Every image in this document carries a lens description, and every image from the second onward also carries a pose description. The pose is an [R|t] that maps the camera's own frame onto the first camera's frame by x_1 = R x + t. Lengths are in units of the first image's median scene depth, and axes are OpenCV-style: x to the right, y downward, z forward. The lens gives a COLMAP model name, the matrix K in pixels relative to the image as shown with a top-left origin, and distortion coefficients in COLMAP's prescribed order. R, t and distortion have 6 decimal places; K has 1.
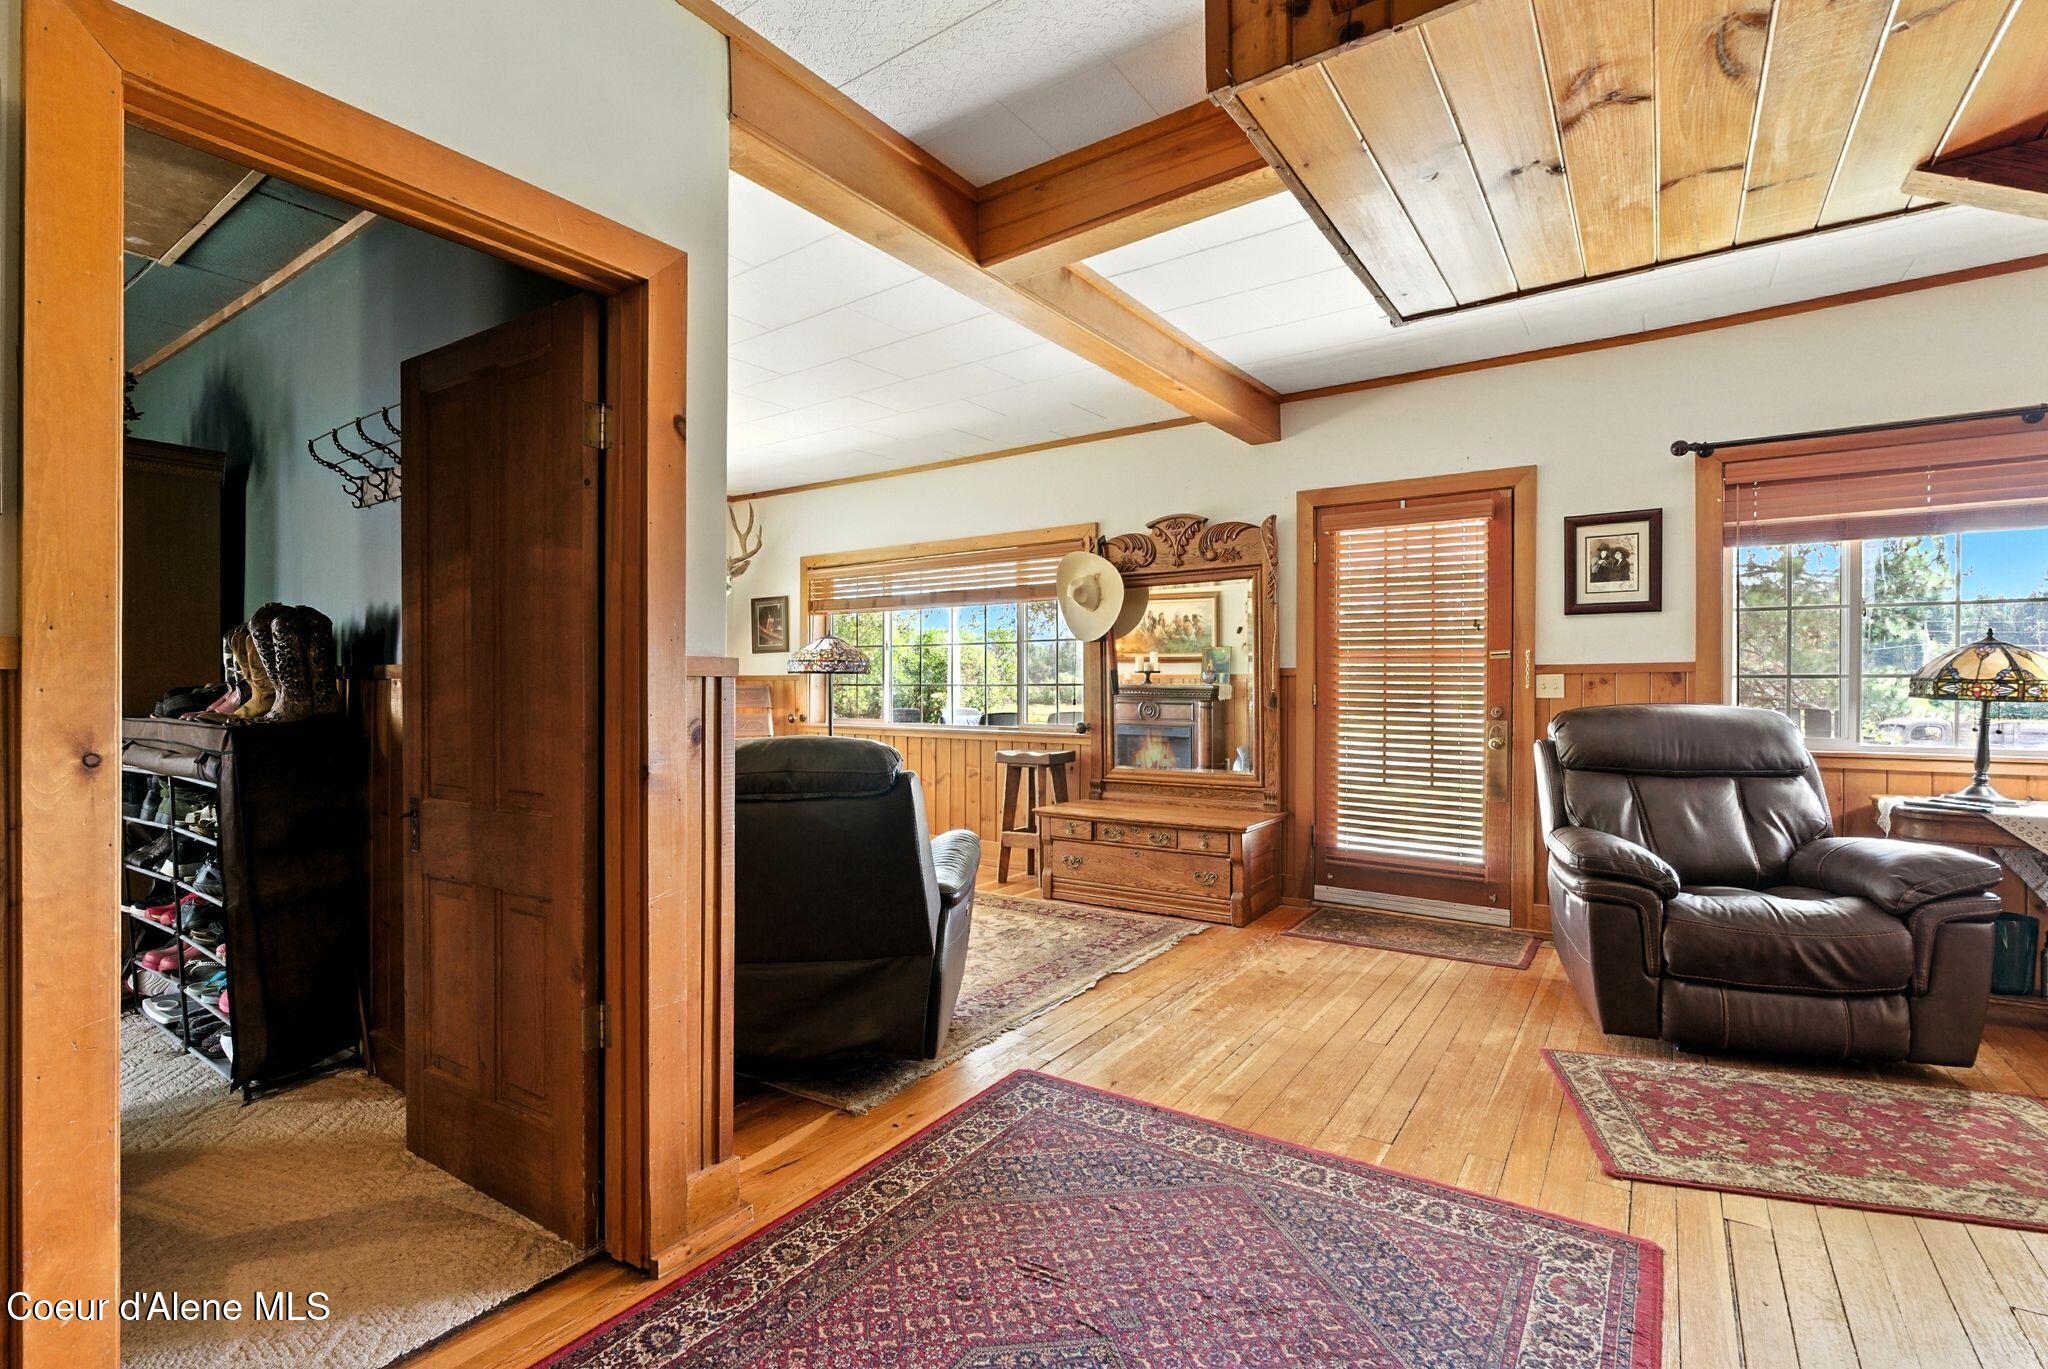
lens RADIAL K [[928.7, 0, 1024.0], [0, 928.7, 684.5], [0, 0, 1]] dist [-0.002916, -0.000054]
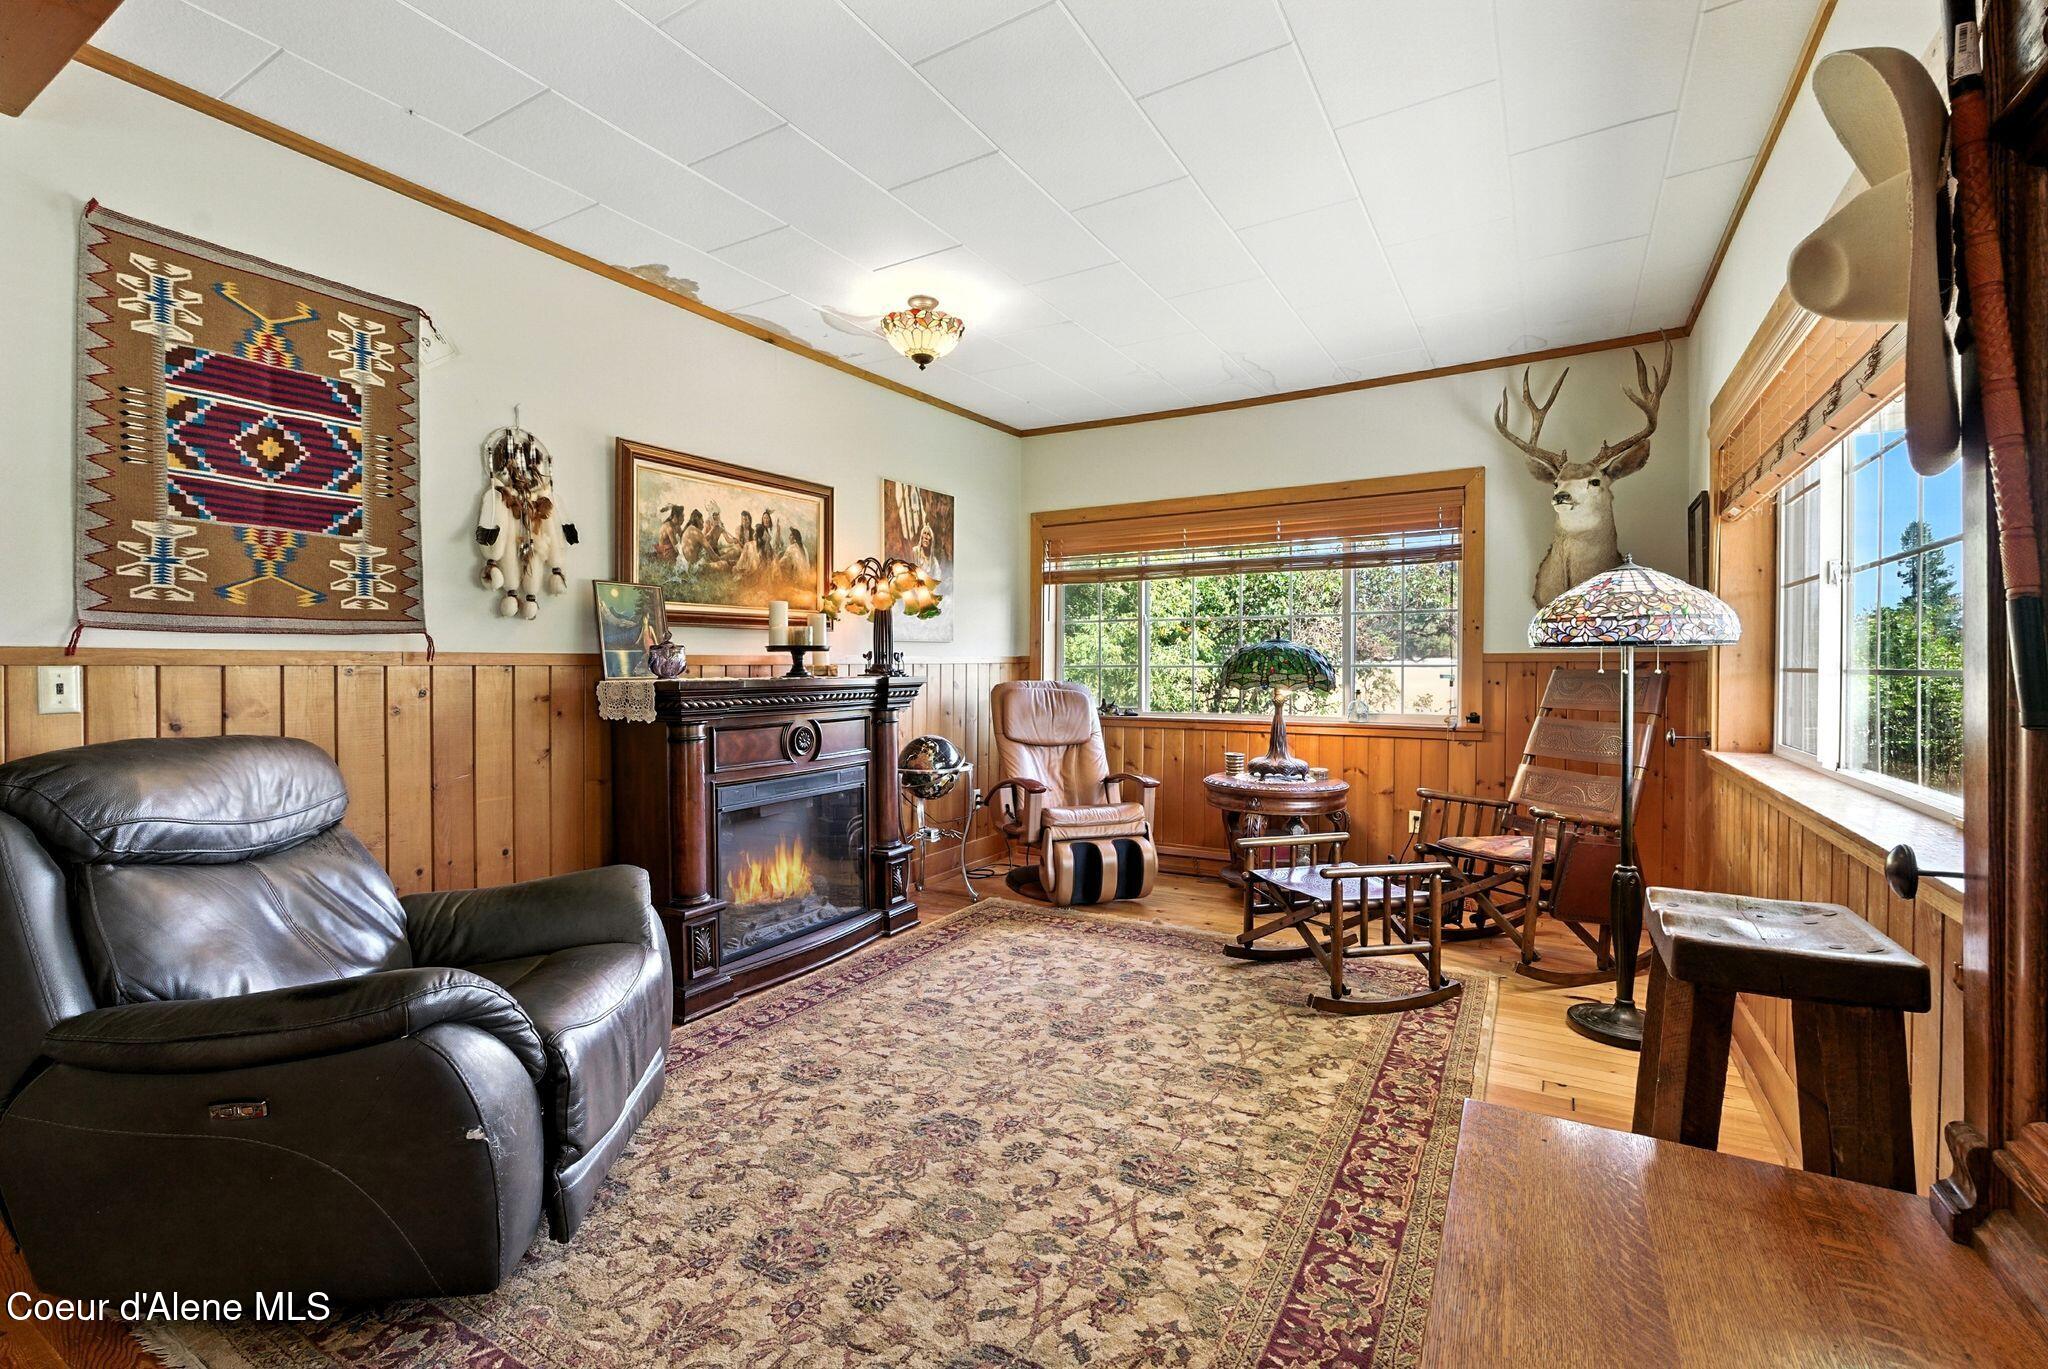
lens RADIAL K [[902.2, 0, 1024.0], [0, 902.2, 684.5], [0, 0, 1]] dist [-0.003051, -0.000528]
pose [[0.077634, 0.021493, -0.996750, 0.331227], [0.001002, 0.999765, 0.021636, -0.004578], [0.996981, -0.002679, 0.077595, 0.977228]]
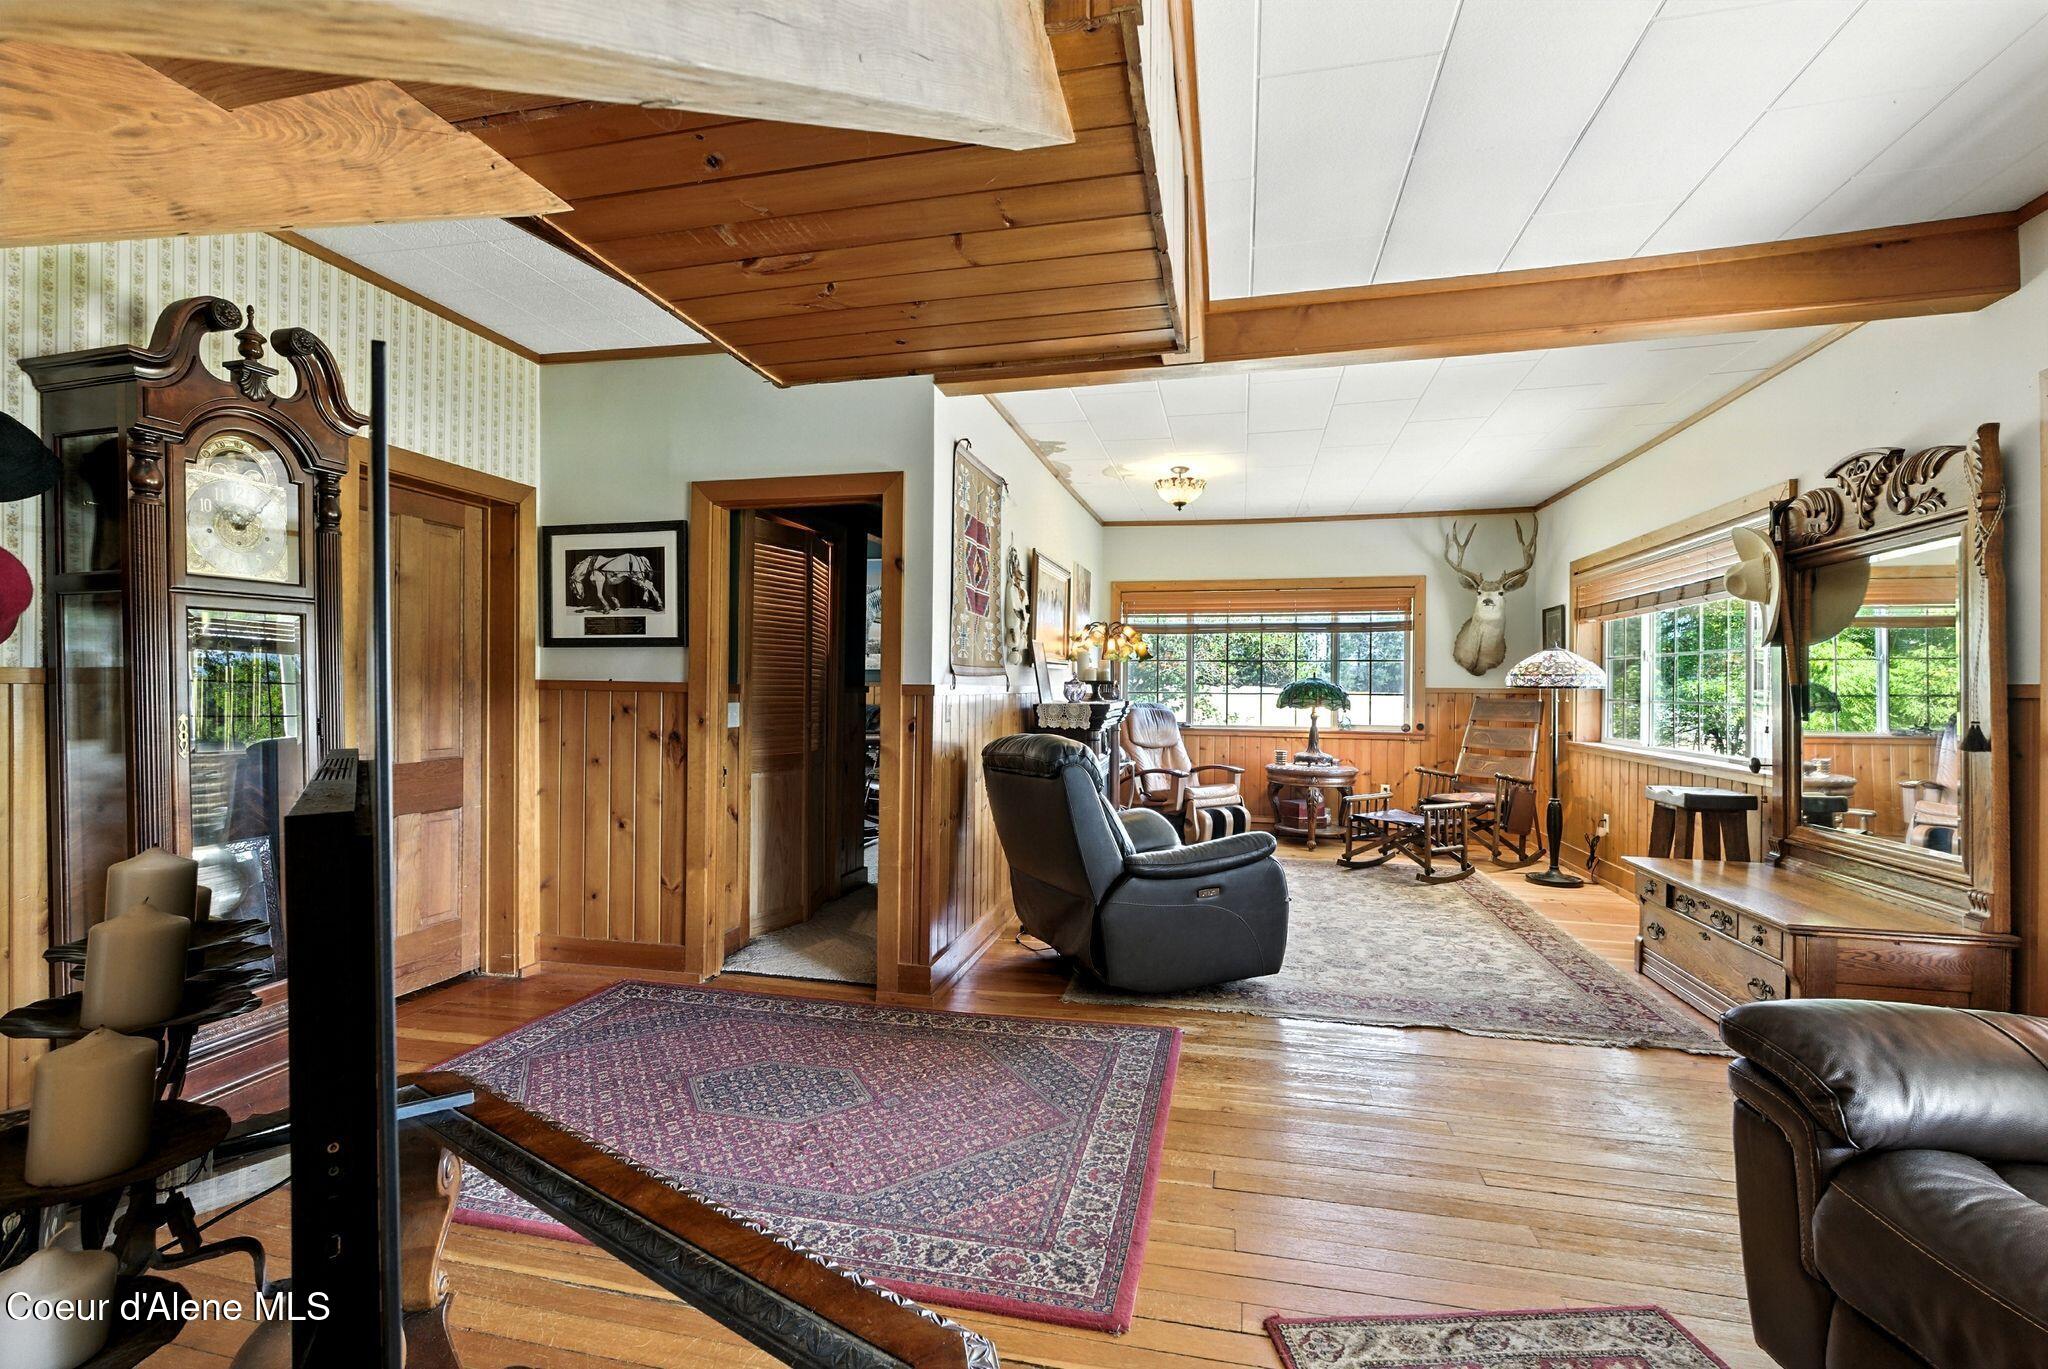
lens RADIAL K [[902.2, 0, 1024.0], [0, 902.2, 684.5], [0, 0, 1]] dist [-0.003051, -0.000528]
pose [[0.368767, 0.001432, -0.929521, 0.647825], [-0.008493, 0.999962, -0.001829, -0.013199], [0.929483, 0.008568, 0.368765, 0.254247]]
